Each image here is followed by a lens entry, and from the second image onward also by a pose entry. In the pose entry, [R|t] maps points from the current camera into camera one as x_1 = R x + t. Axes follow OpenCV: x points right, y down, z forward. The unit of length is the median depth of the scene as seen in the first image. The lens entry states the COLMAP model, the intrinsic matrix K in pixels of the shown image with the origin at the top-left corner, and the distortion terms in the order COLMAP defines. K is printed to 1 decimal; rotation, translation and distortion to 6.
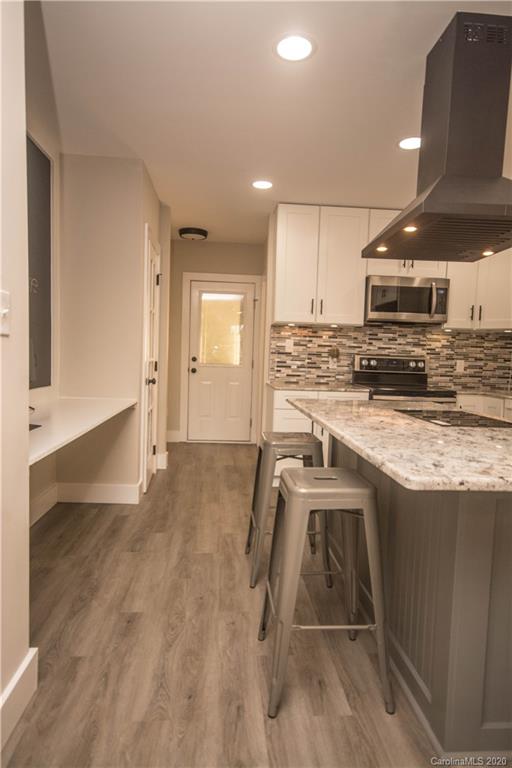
lens RADIAL K [[464.3, 0, 256.0], [0, 464.3, 384.0], [0, 0, 1]] dist [-0.000435, -0.000062]
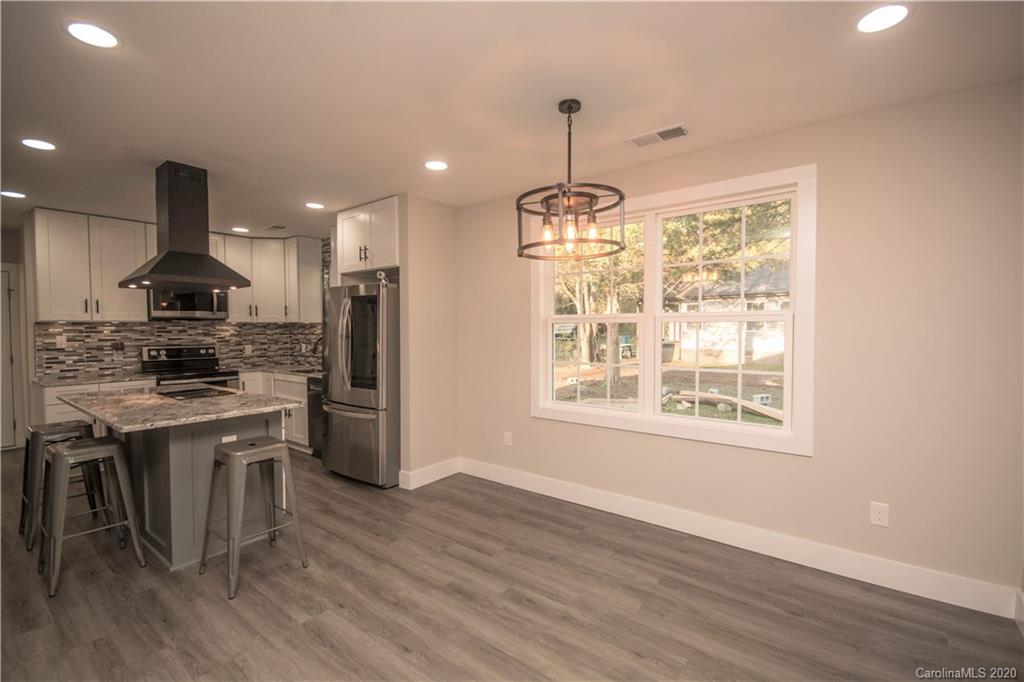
lens RADIAL K [[437.5, 0, 512.0], [0, 437.5, 341.0], [0, 0, 1]] dist [0.001474, -0.012485]
pose [[0.653460, -0.055509, 0.754923, 0.003312], [0.076636, 0.997035, 0.006976, -0.015373], [-0.753071, 0.053296, 0.655777, -0.364987]]
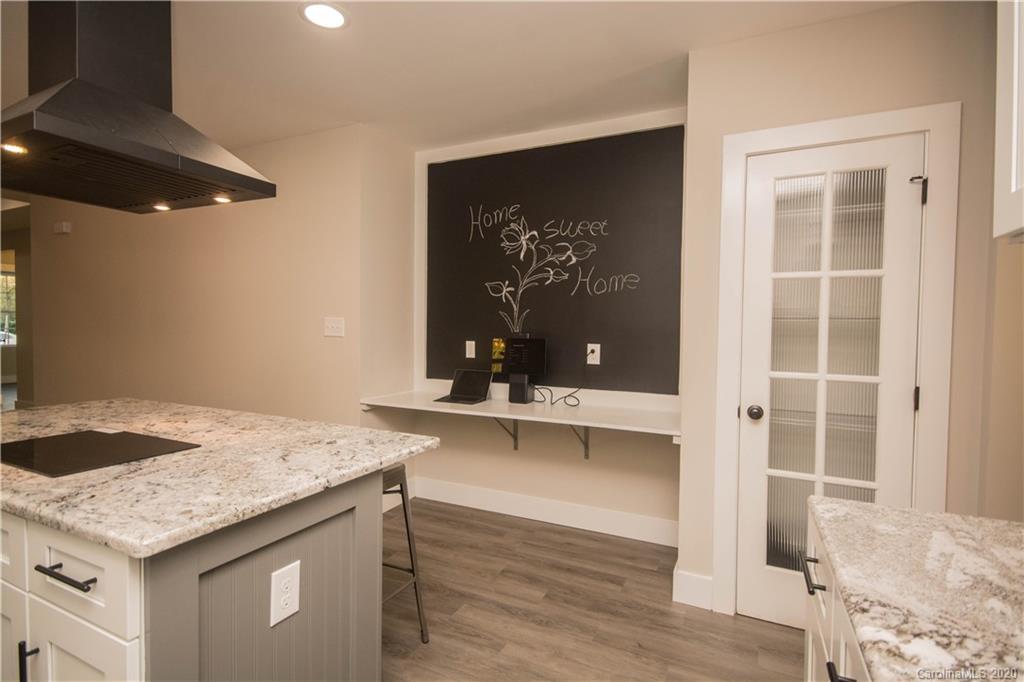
lens RADIAL K [[498.7, 0, 512.0], [0, 498.7, 341.0], [0, 0, 1]] dist [0.000001, 0.000005]
pose [[-0.495651, -0.013456, -0.868418, 0.295188], [-0.088268, 0.995483, 0.034955, -0.062731], [0.864025, 0.093979, -0.494600, 0.742595]]
